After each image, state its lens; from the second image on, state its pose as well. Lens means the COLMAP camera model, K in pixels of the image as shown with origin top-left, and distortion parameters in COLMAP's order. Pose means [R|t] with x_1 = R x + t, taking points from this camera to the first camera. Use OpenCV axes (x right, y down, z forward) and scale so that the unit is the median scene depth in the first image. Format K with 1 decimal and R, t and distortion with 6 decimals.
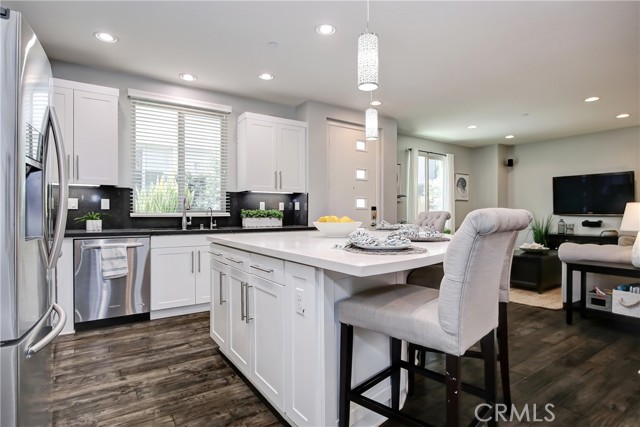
lens RADIAL K [[345.0, 0, 319.3], [0, 345.0, 213.0], [0, 0, 1]] dist [0.000374, 0.000141]
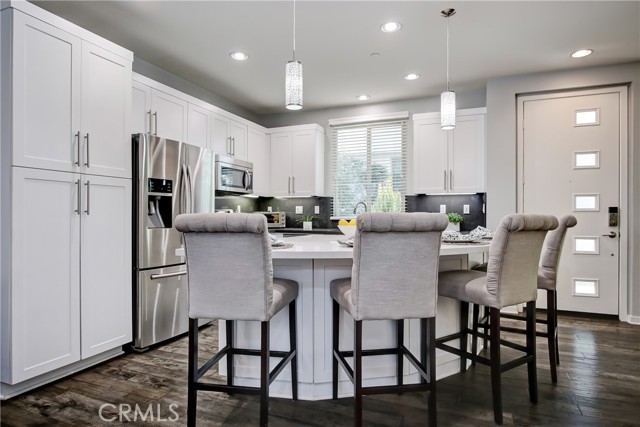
lens RADIAL K [[389.2, 0, 319.3], [0, 389.2, 214.7], [0, 0, 1]] dist [-0.000197, 0.000369]
pose [[0.534815, -0.007974, -0.844932, 0.584385], [-0.007525, 0.999871, -0.014199, 0.012505], [0.844936, 0.013952, 0.534686, 0.180115]]
